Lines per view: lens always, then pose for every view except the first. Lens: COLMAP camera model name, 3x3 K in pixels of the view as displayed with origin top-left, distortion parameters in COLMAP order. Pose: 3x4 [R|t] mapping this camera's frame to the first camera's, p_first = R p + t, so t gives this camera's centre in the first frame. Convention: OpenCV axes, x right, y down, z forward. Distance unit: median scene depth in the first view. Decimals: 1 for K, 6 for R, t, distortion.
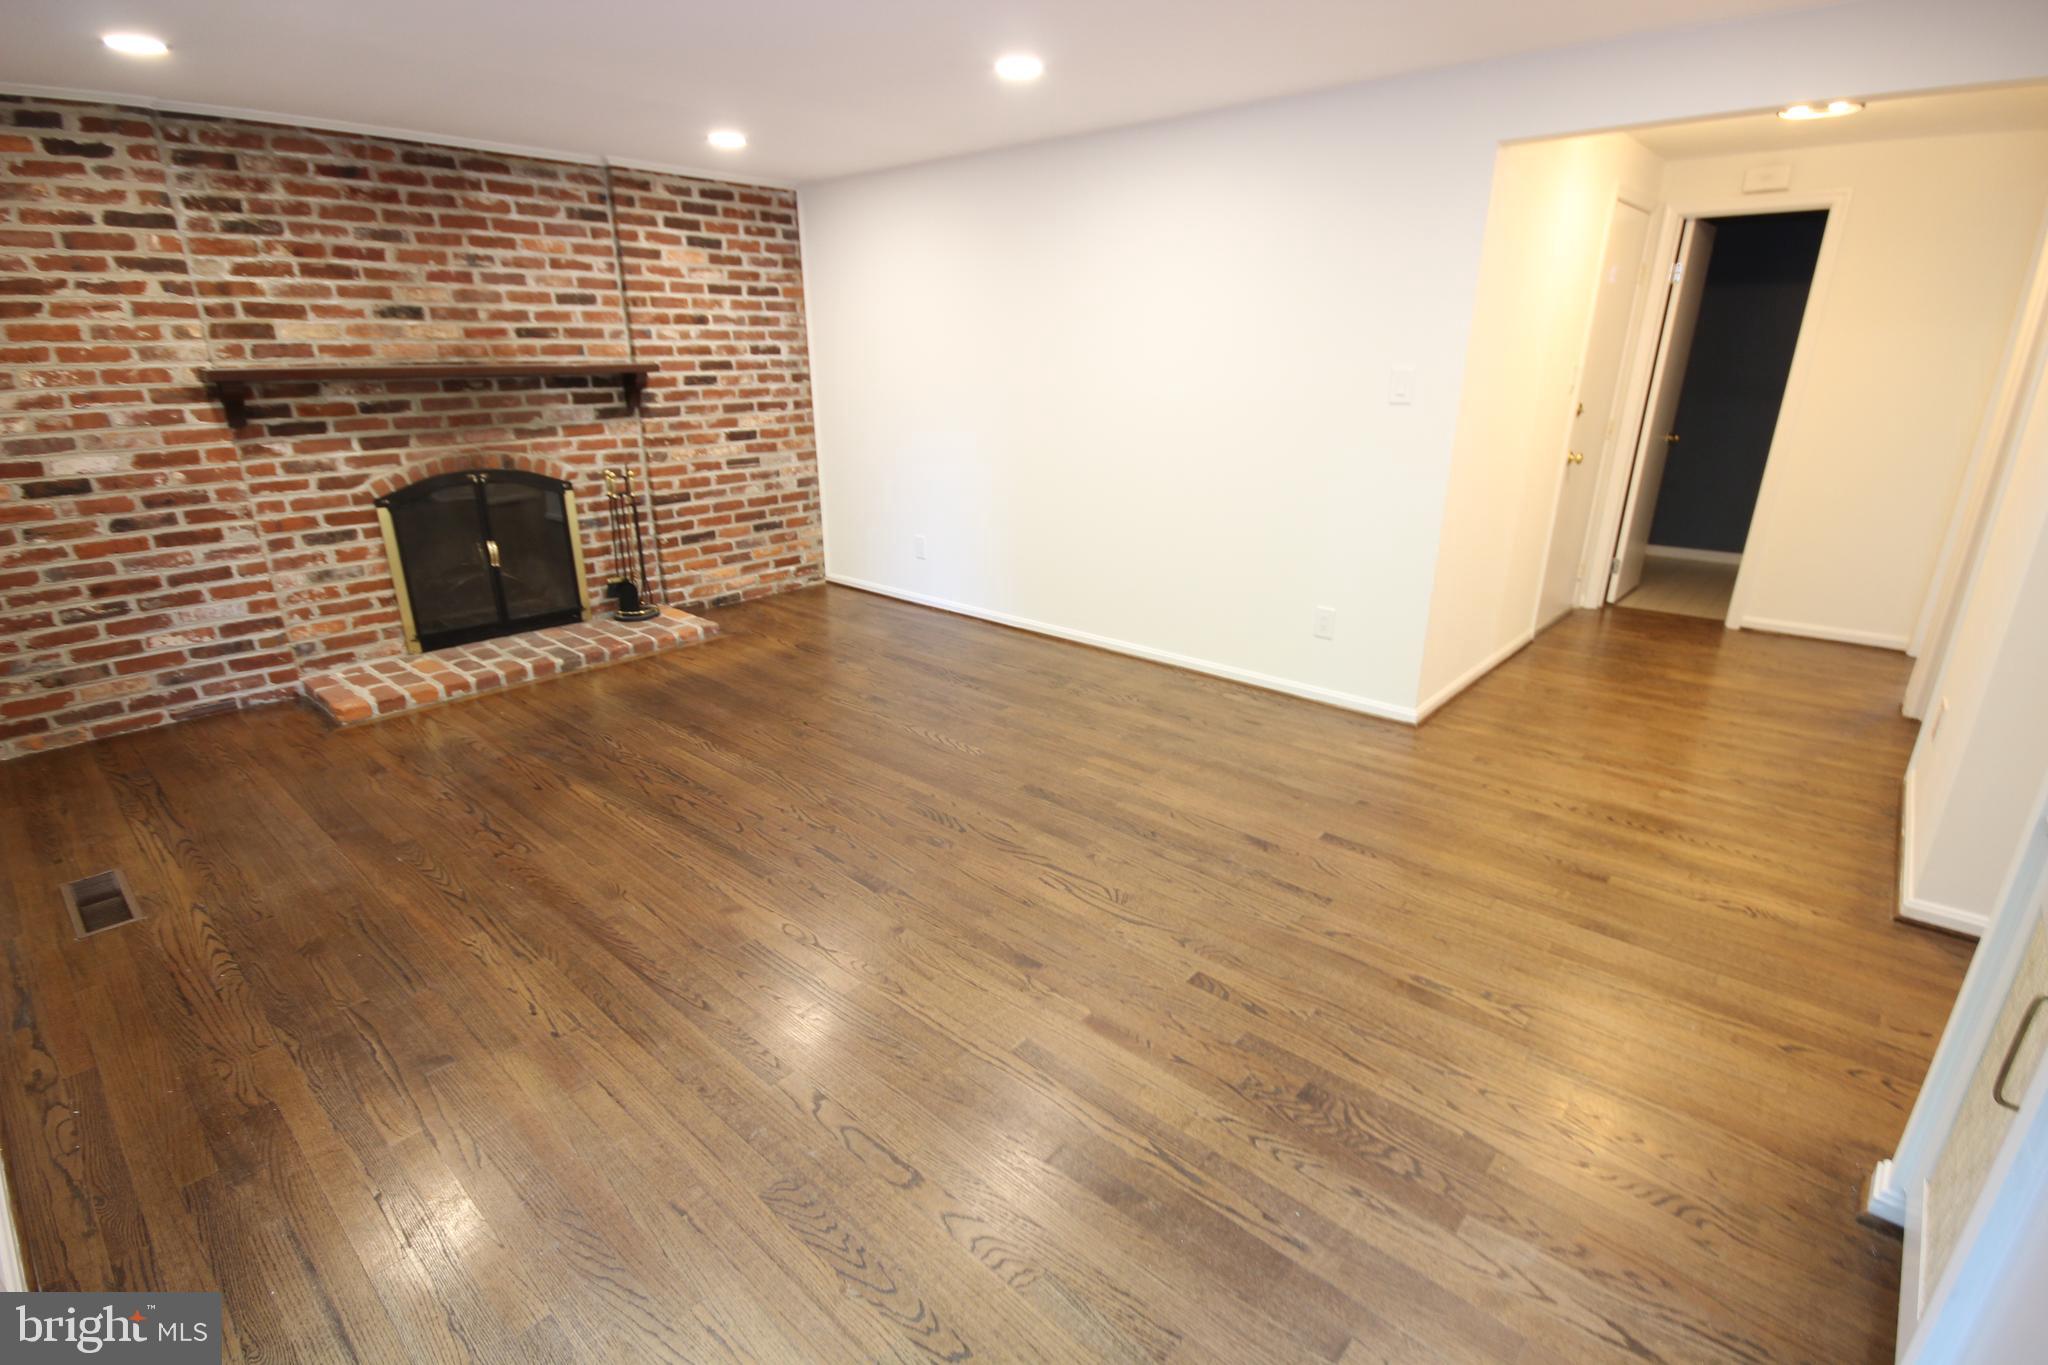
lens RADIAL K [[956.9, 0, 1028.2], [0, 956.9, 696.3], [0, 0, 1]] dist [0.009848, -0.009577]
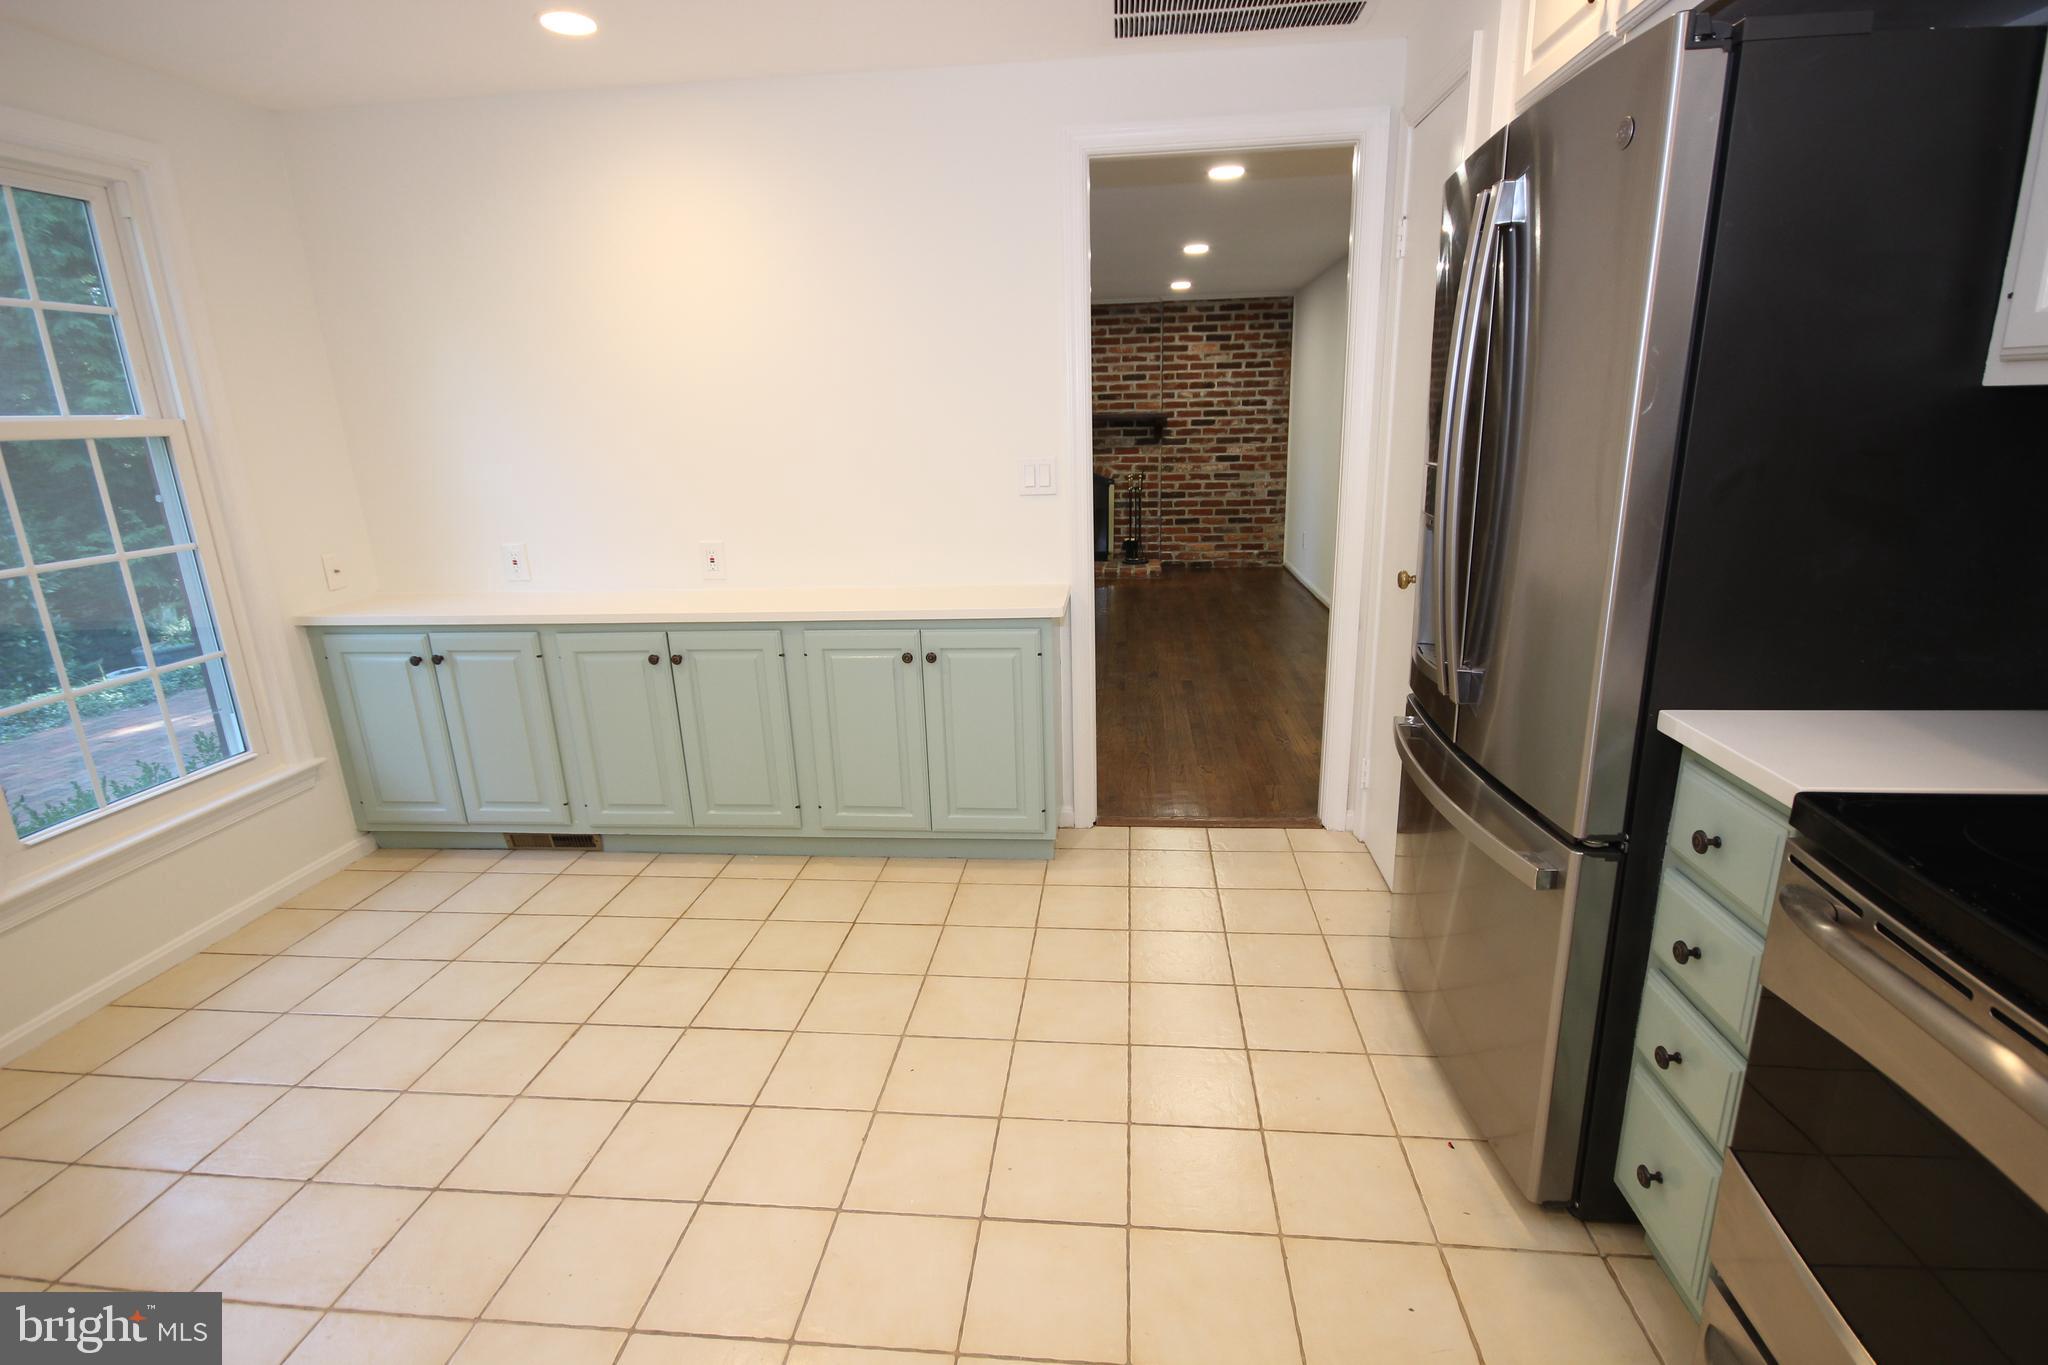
lens RADIAL K [[985.3, 0, 1013.9], [0, 985.3, 699.8], [0, 0, 1]] dist [0.006358, -0.003308]
pose [[0.573871, 0.214425, -0.790376, 0.868627], [-0.259370, 0.963020, 0.072941, 0.075182], [0.776788, 0.163141, 0.608265, -0.163505]]
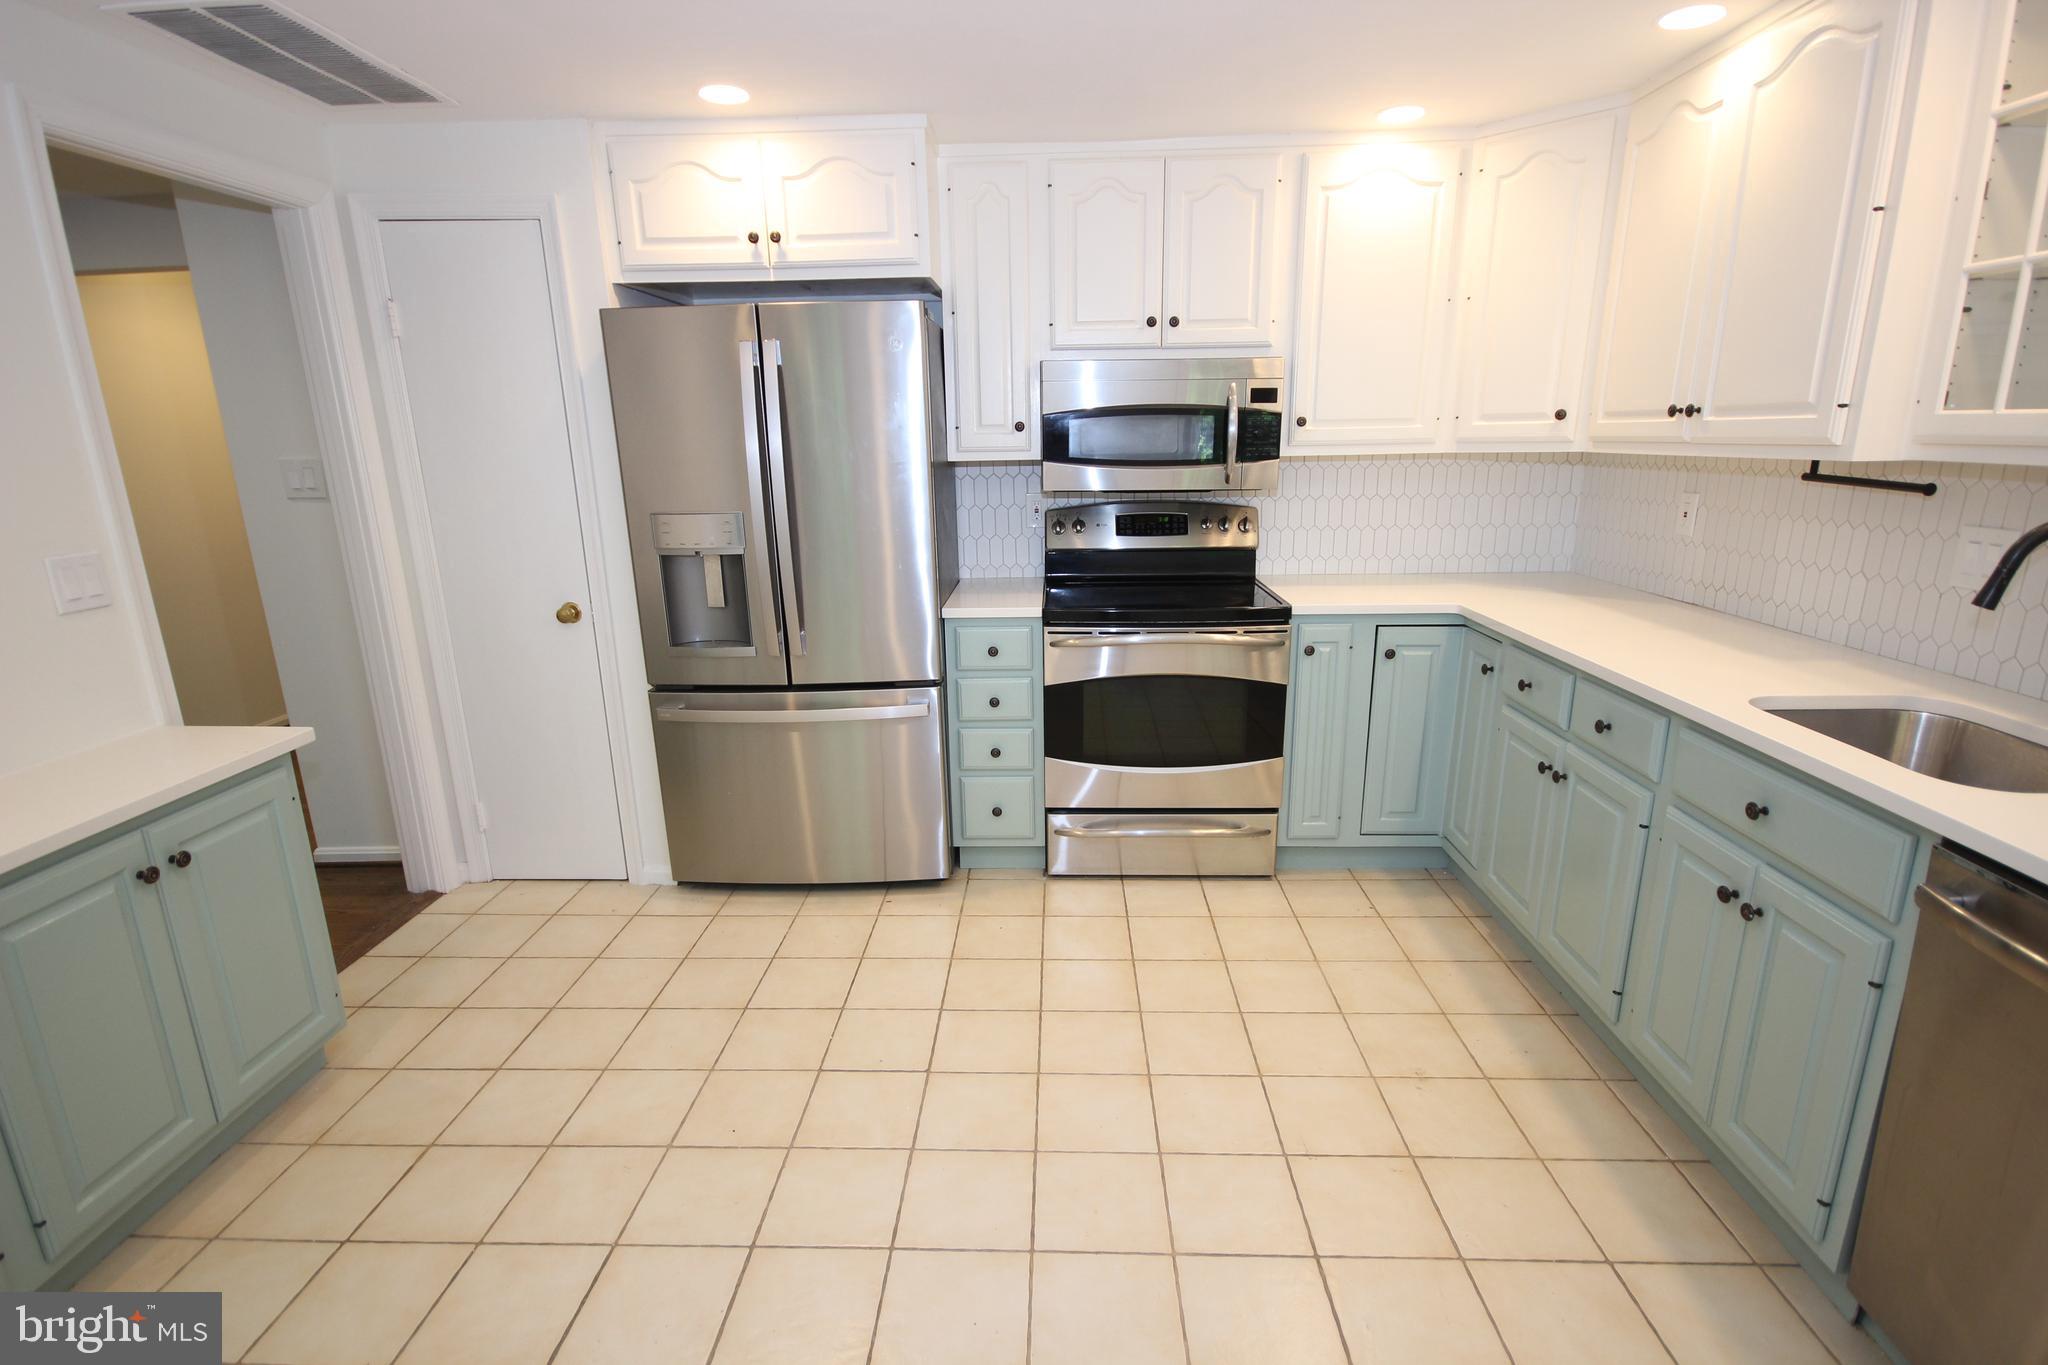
lens RADIAL K [[985.3, 0, 1025.1], [0, 985.3, 698.8], [0, 0, 1]] dist [0.006358, -0.003308]
pose [[0.777085, -0.173451, 0.605024, -0.420450], [0.231493, 0.972661, -0.018481, 0.223631], [-0.585278, 0.154420, 0.795993, -0.696557]]
